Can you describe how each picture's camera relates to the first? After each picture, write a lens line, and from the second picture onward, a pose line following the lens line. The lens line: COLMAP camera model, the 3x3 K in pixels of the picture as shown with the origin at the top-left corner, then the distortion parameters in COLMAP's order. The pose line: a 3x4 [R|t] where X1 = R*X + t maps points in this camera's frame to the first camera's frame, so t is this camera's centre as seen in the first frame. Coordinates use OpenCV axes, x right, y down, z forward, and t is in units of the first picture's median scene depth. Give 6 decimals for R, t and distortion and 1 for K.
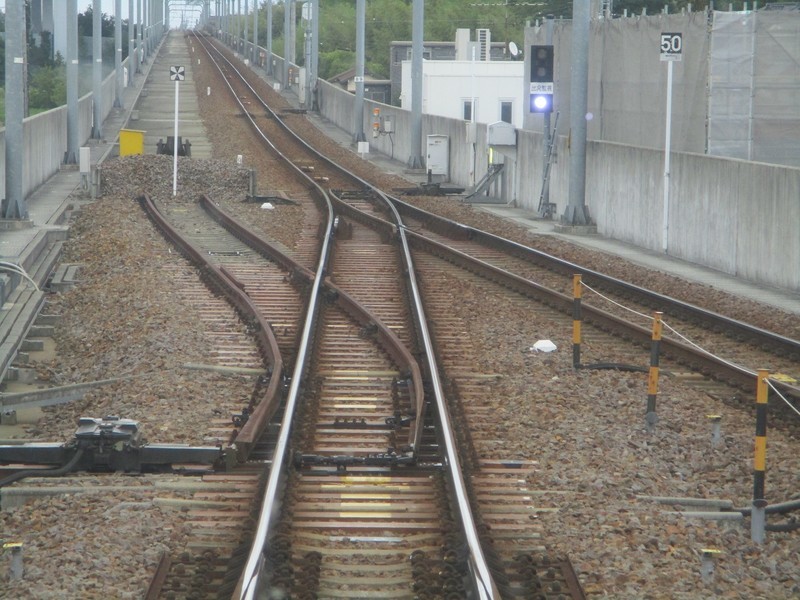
lens RADIAL K [[4465.6, 0, 400.1], [0, 4465.6, 300.0], [0, 0, 1]] dist [0.402706, 0.000000]
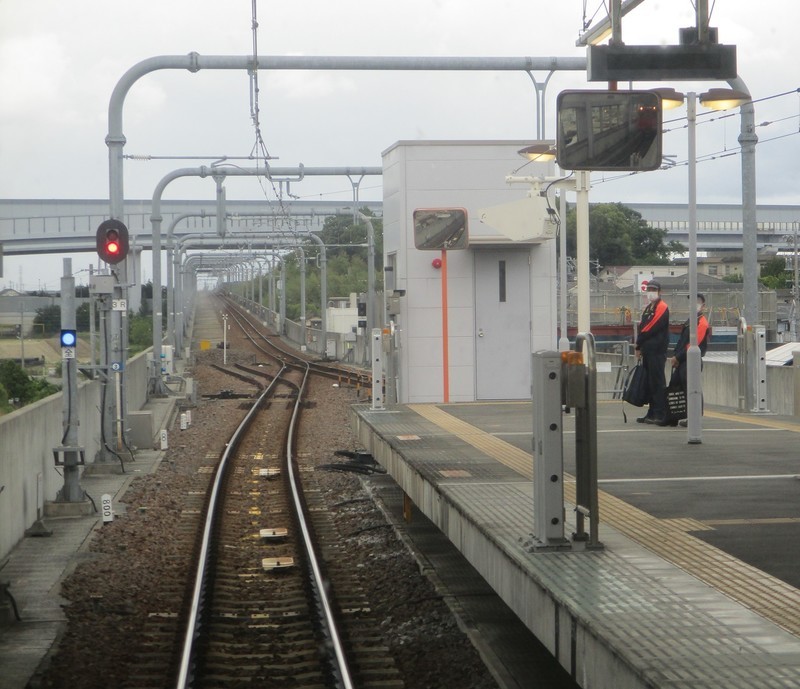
lens RADIAL K [[2993.9, 0, 400.0], [0, 2993.9, 344.3], [0, 0, 1]] dist [-0.053234, 0.000000]
pose [[0.999379, -0.031012, 0.016713, 0.007611], [0.031665, 0.998685, -0.040324, 0.013003], [-0.015441, 0.040829, 0.999047, -0.250036]]
